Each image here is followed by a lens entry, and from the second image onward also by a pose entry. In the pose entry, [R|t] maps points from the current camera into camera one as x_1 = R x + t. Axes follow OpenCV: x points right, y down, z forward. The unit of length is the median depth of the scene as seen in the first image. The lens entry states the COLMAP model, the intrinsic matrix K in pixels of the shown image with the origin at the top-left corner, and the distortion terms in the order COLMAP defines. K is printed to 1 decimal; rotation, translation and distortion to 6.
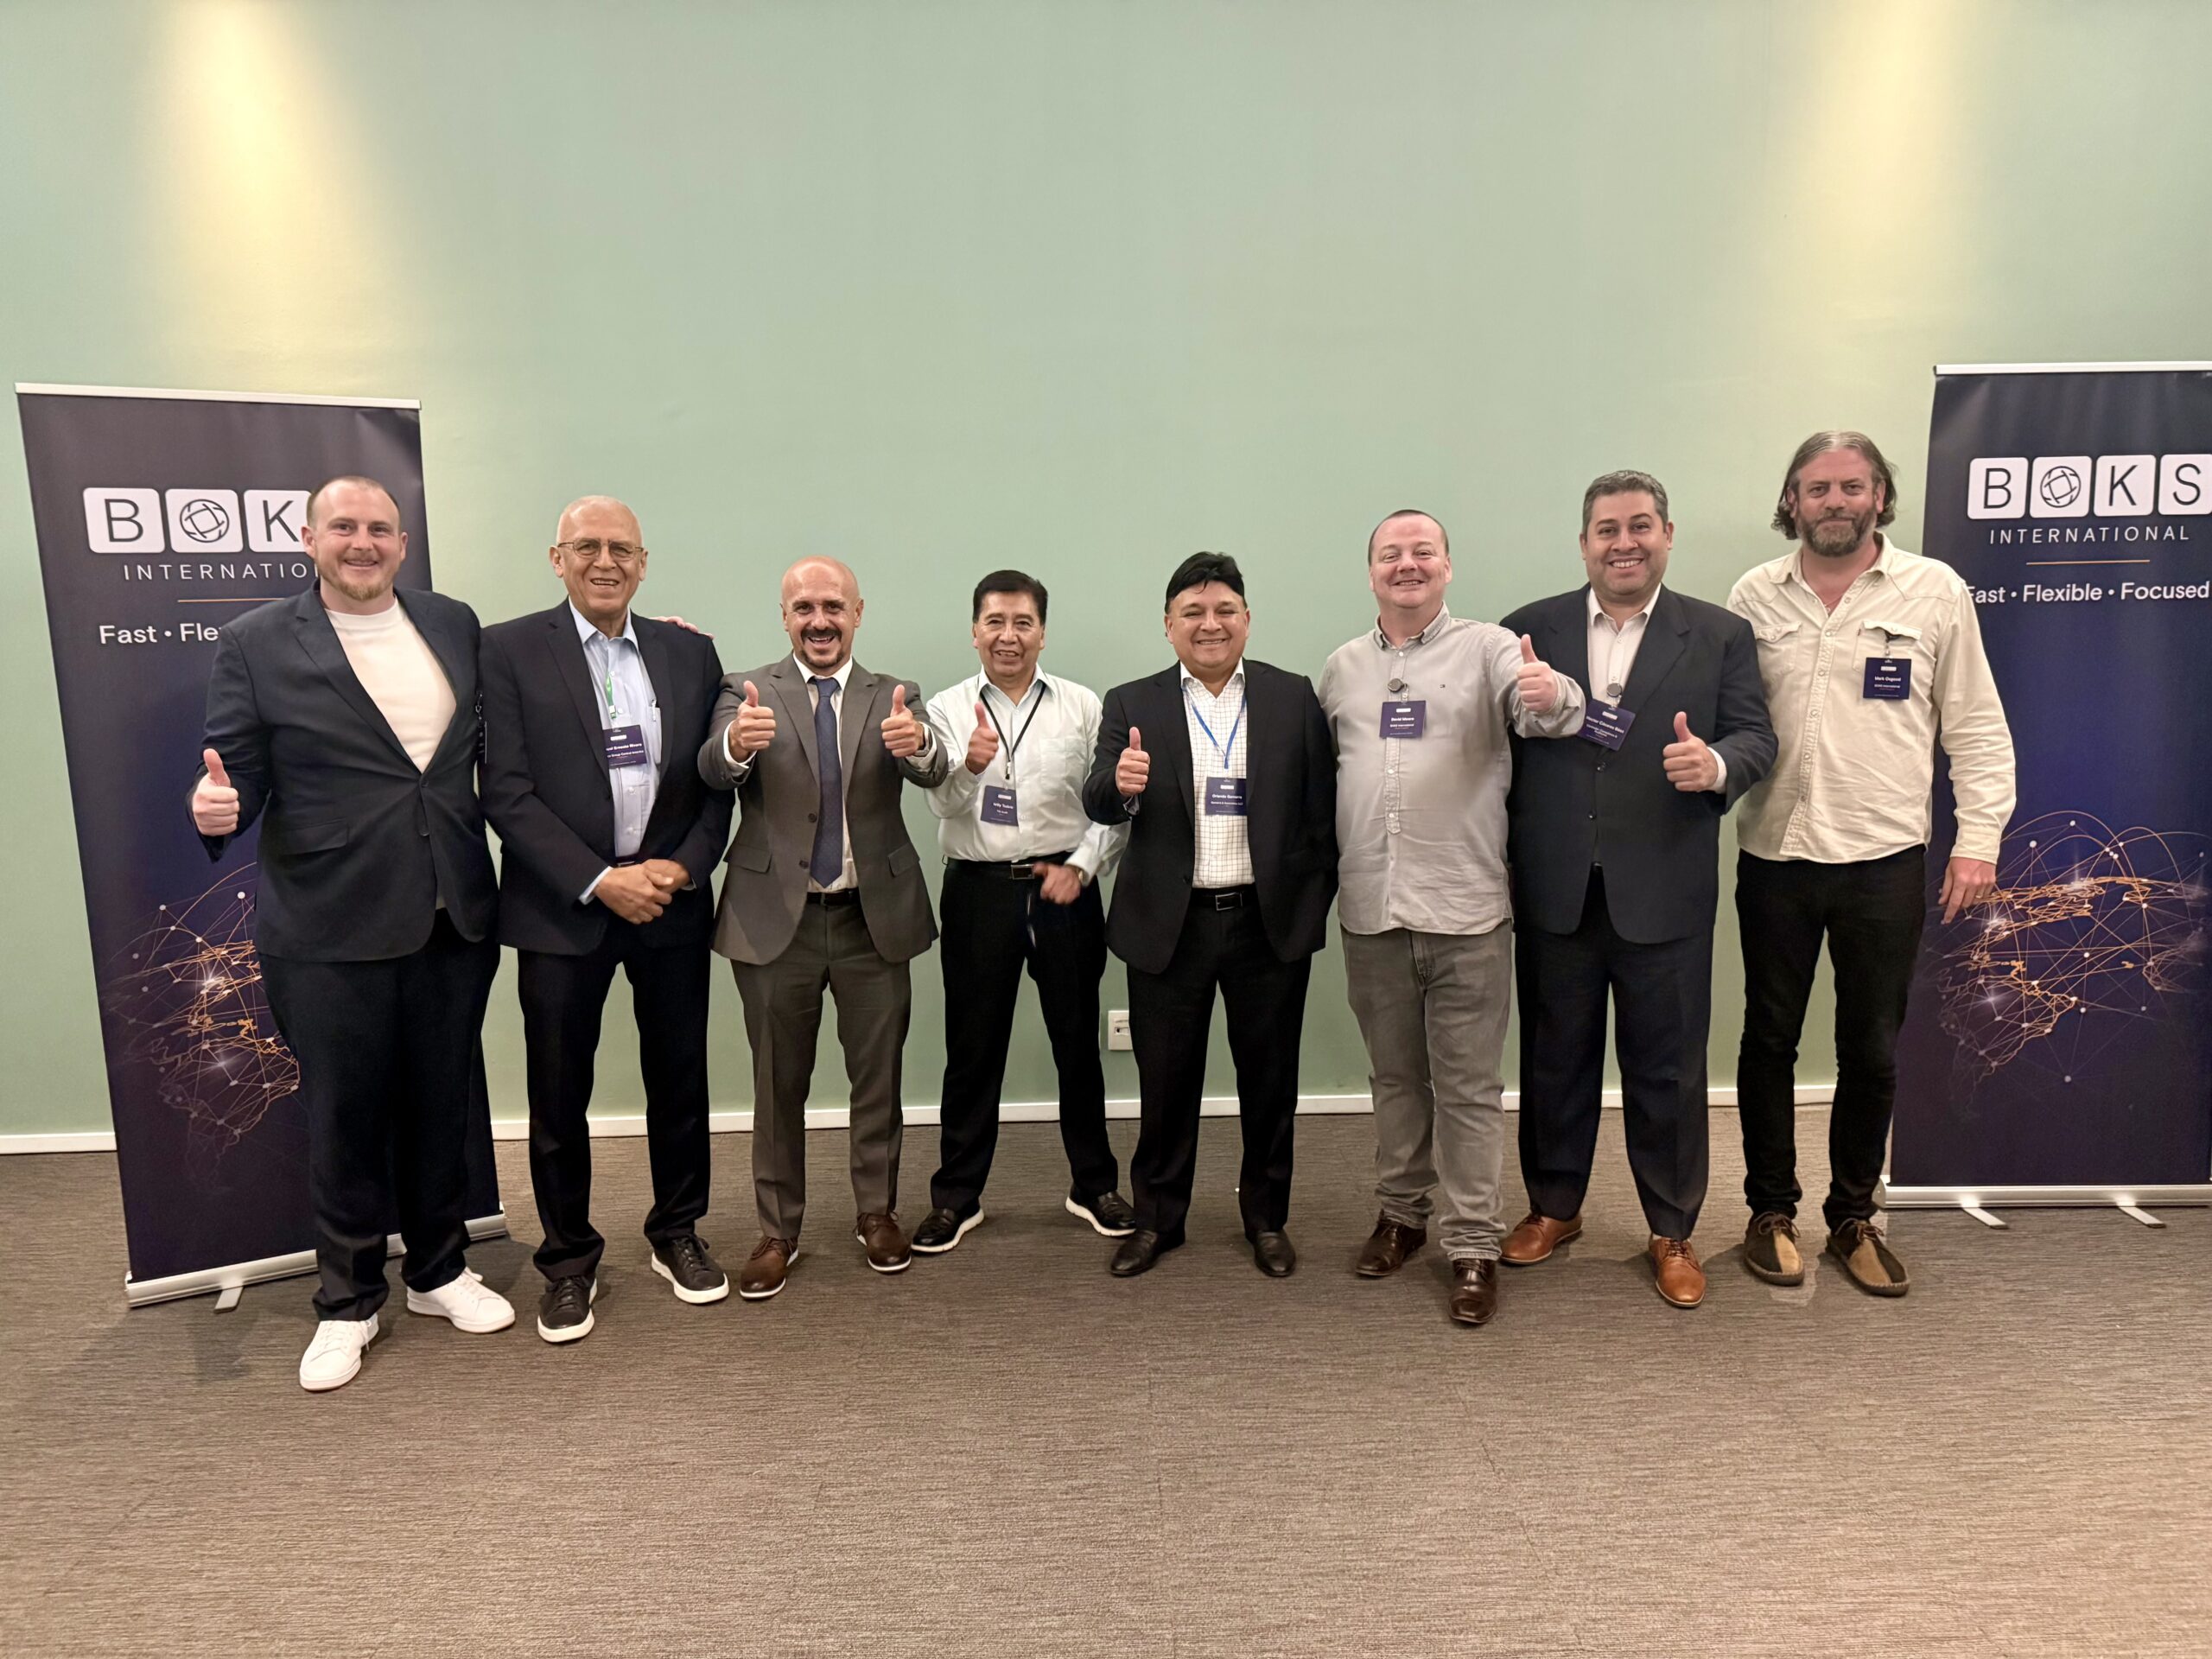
lens RADIAL K [[1548.8, 0, 1106.5], [0, 1548.8, 828.2], [0, 0, 1]] dist [0.006383, -0.011009]
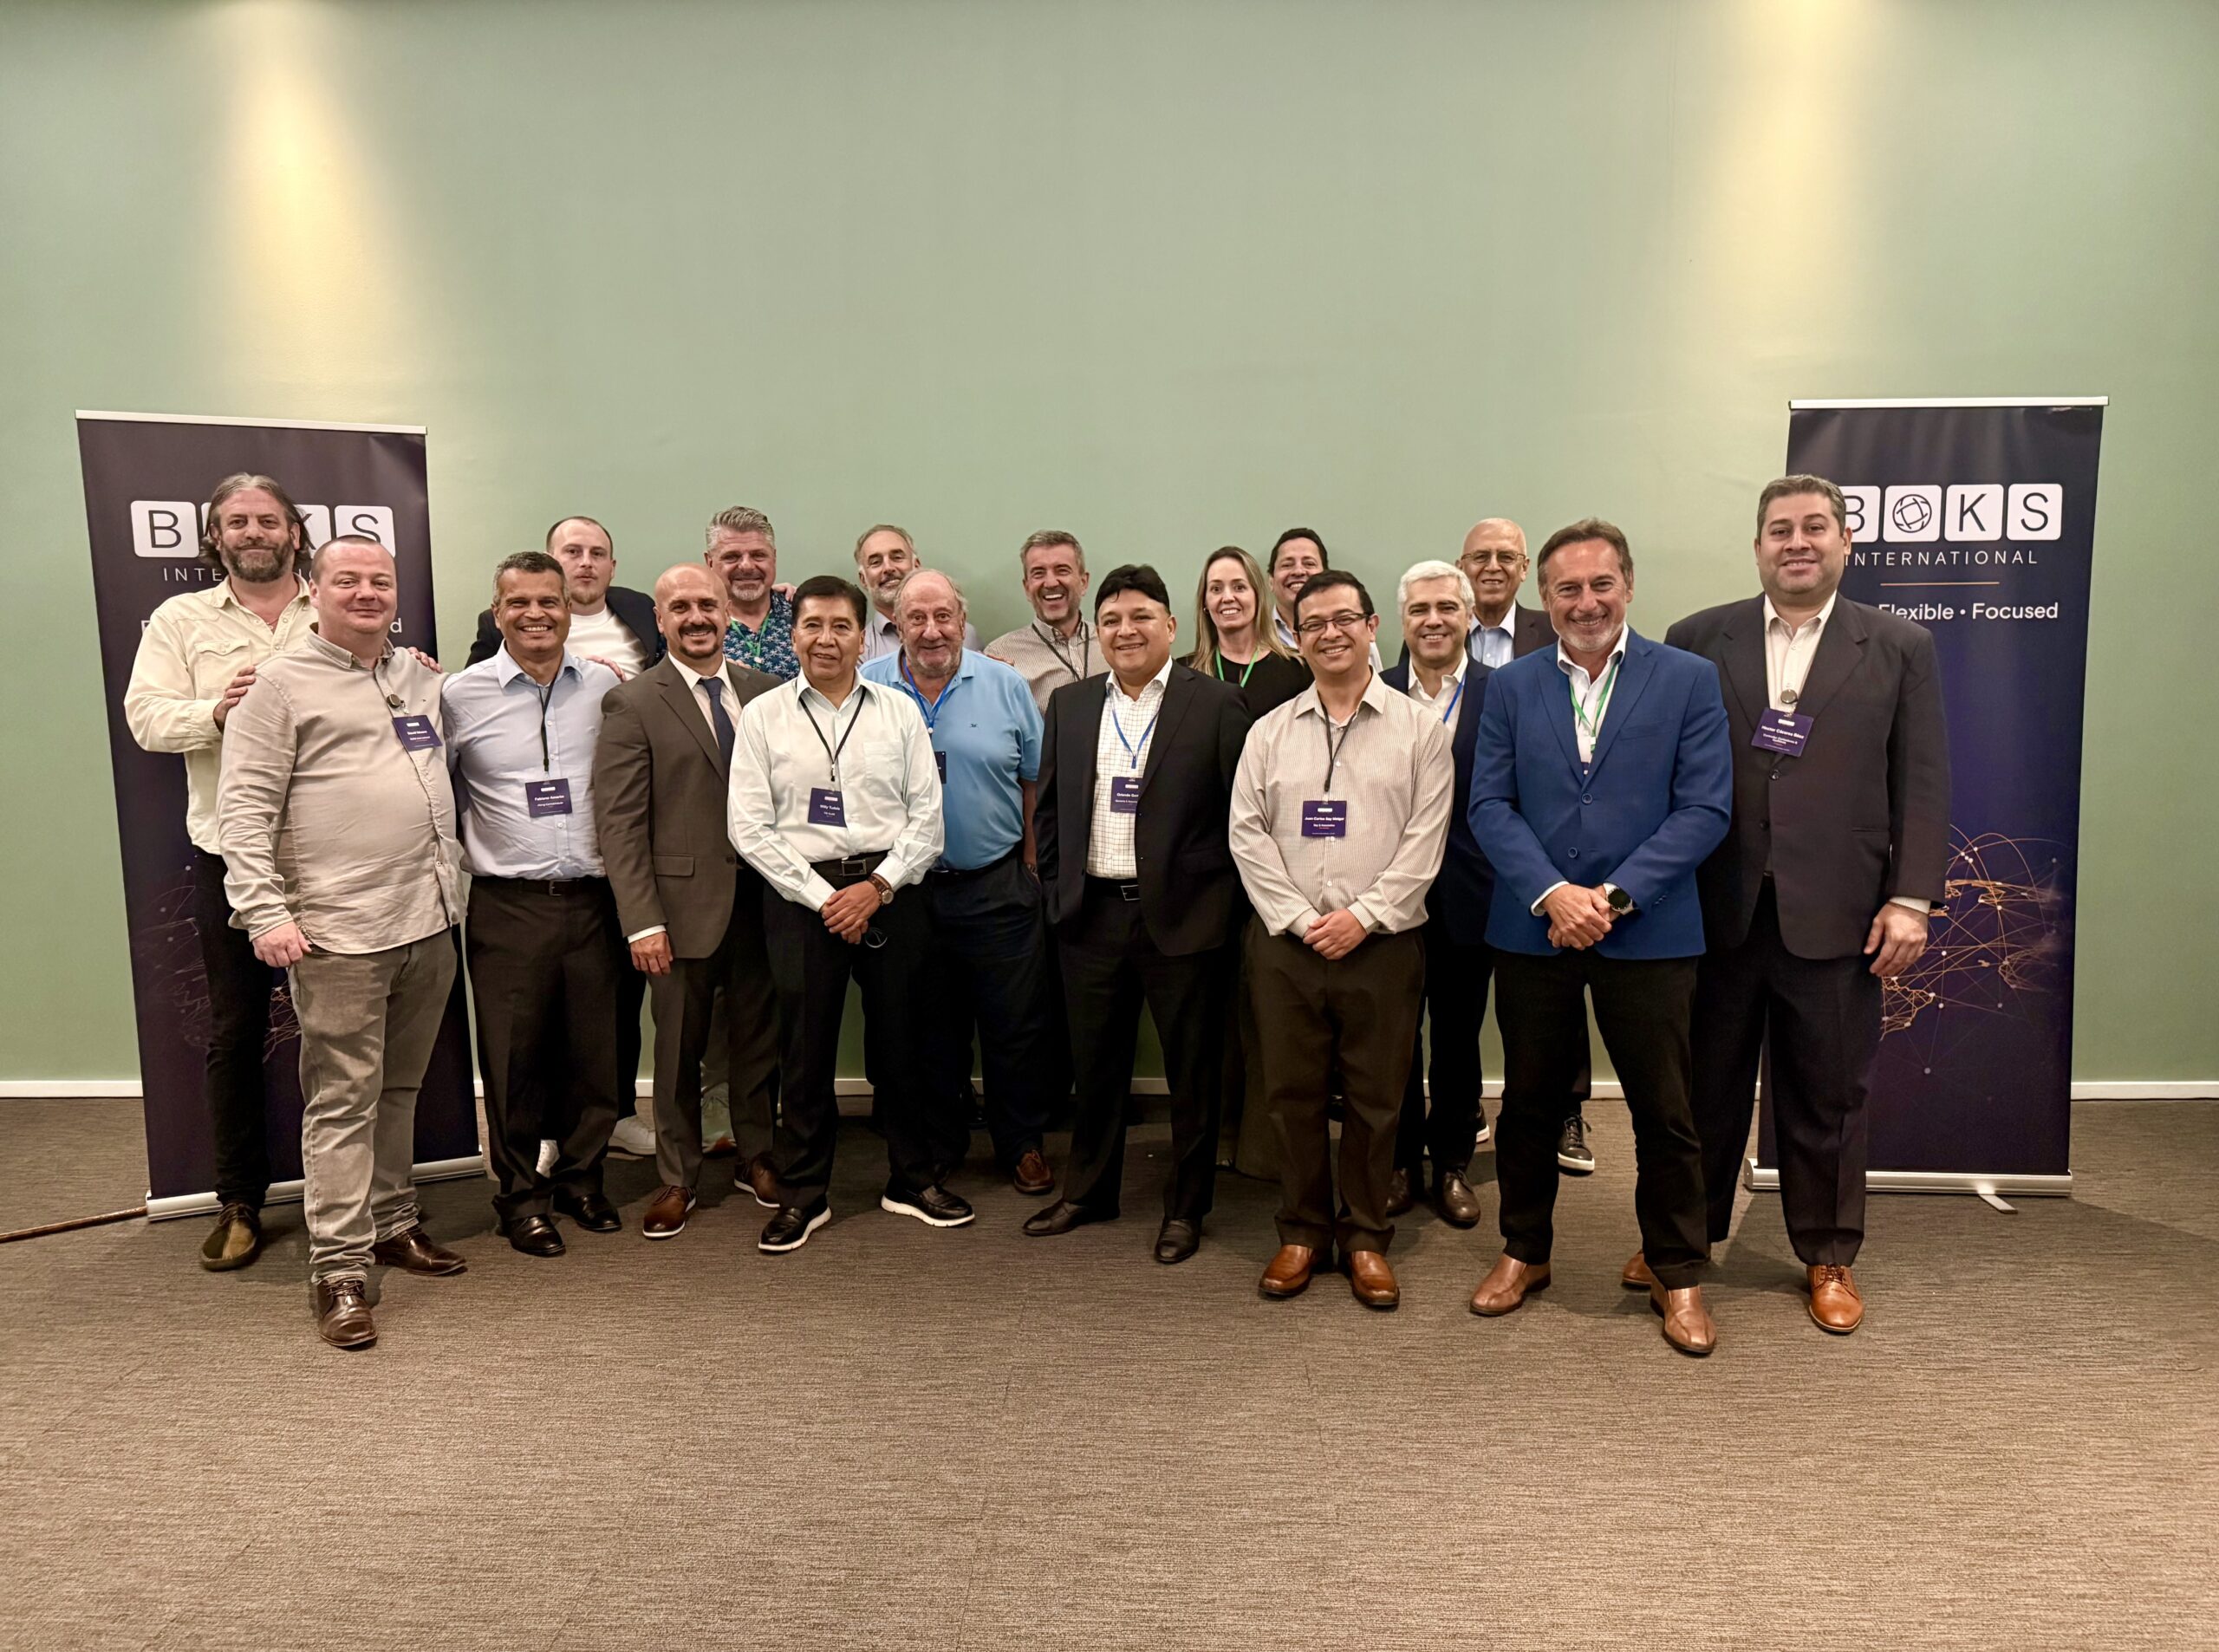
lens RADIAL K [[1553.6, 0, 1099.4], [0, 1553.6, 820.1], [0, 0, 1]] dist [0.006383, -0.011009]
pose [[0.998270, 0.018548, -0.055794, 0.124048], [-0.019914, 0.999513, -0.024038, 0.030530], [0.055321, 0.025108, 0.998153, -0.105730]]
